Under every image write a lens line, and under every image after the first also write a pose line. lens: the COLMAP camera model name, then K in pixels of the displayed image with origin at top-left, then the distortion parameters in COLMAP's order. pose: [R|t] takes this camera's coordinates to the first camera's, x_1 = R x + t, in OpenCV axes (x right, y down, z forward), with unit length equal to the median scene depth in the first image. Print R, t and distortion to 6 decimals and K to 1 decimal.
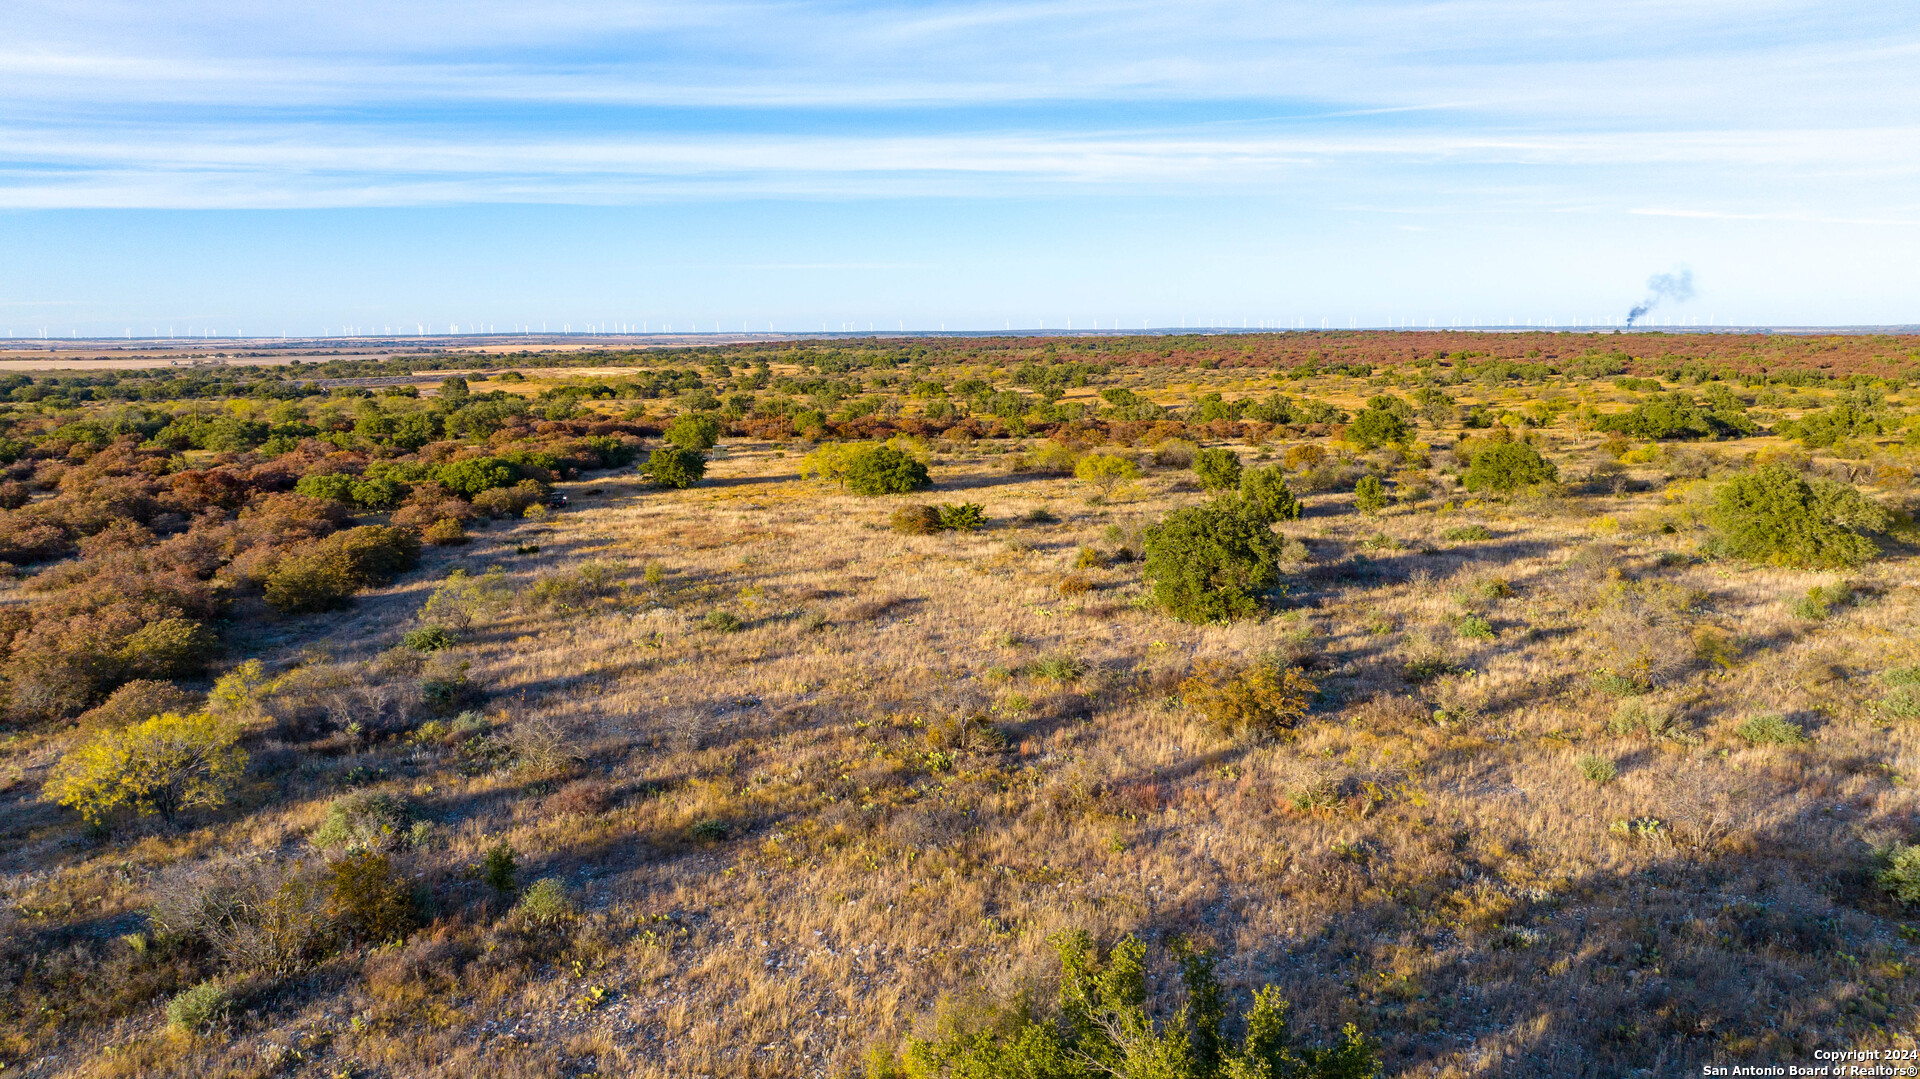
lens RADIAL K [[1345.8, 0, 963.2], [0, 1345.8, 529.7], [0, 0, 1]] dist [-0.020872, 0.009882]
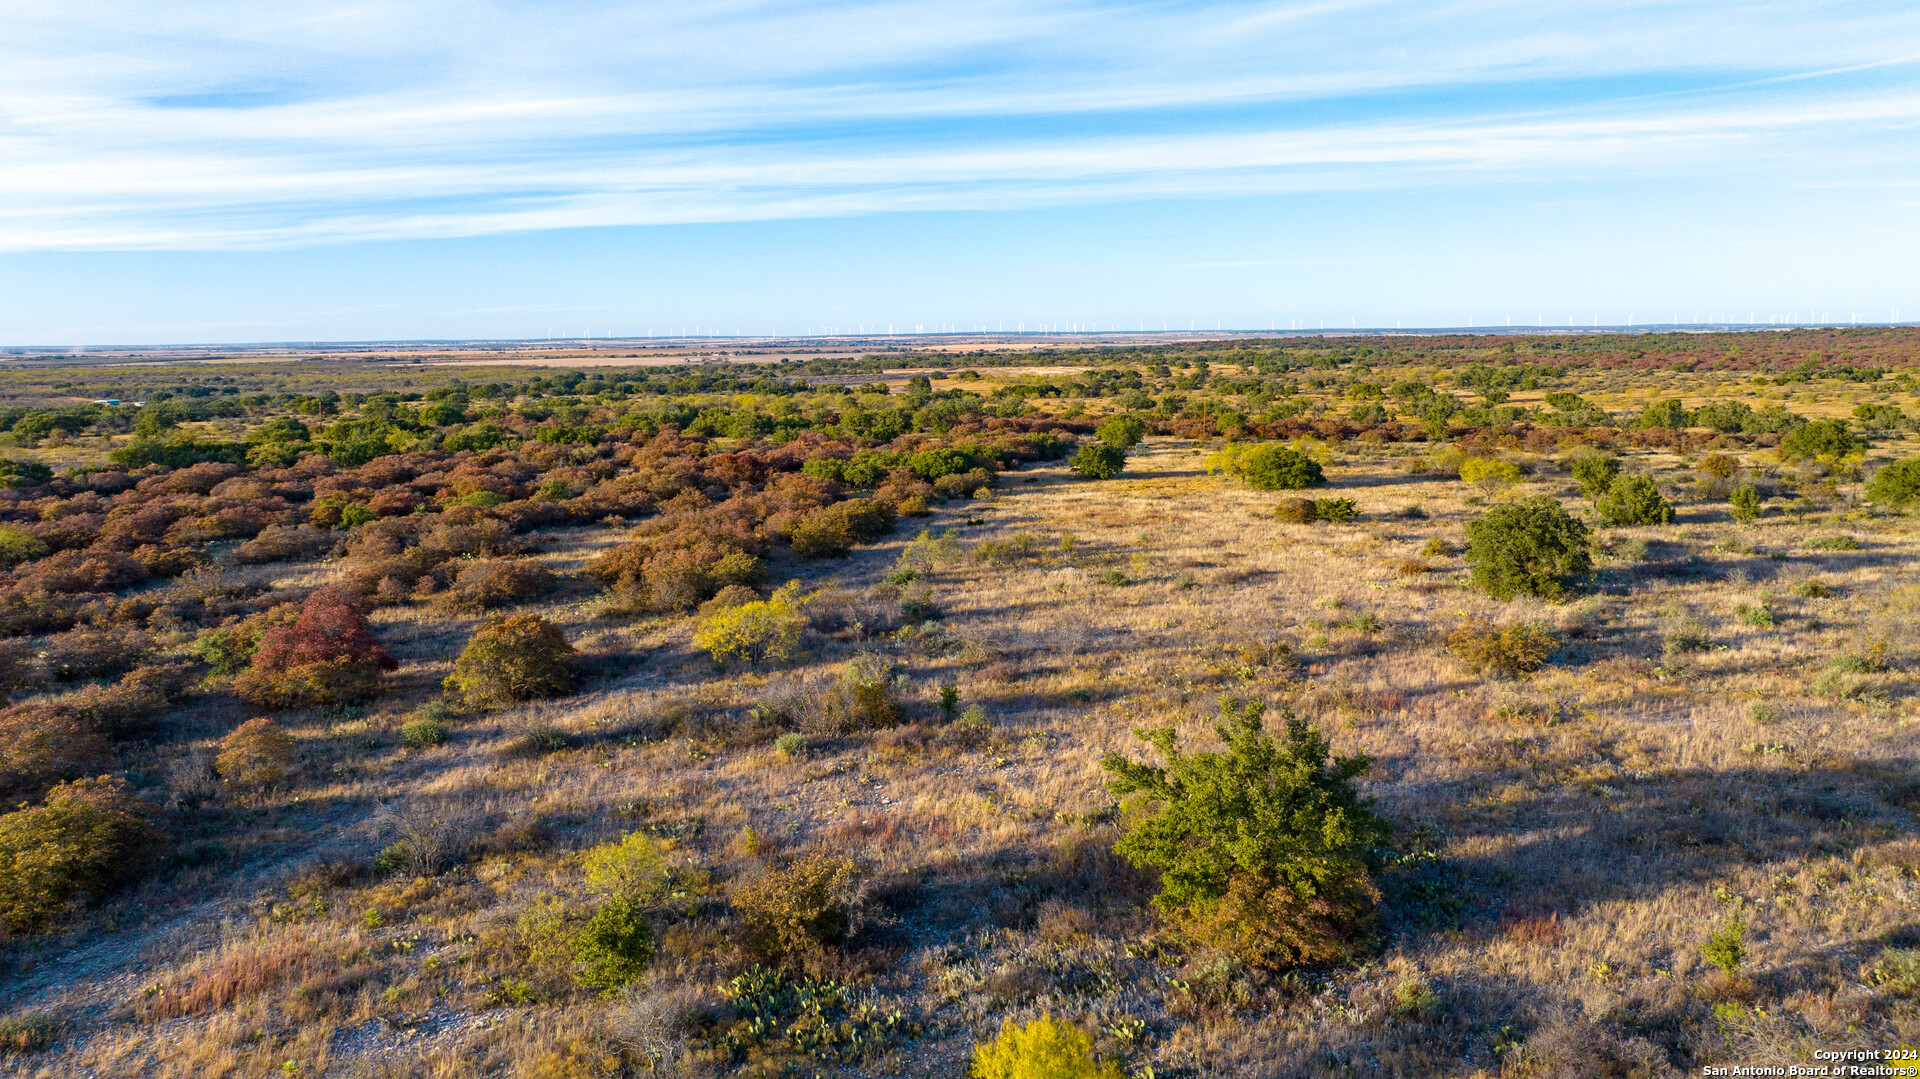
lens RADIAL K [[1345.8, 0, 960.5], [0, 1345.8, 542.7], [0, 0, 1]] dist [-0.020872, 0.009882]
pose [[0.946475, 0.044560, -0.319686, 0.084476], [-0.040950, 0.998999, 0.018009, 0.014545], [0.320168, -0.003954, 0.947352, -0.251572]]
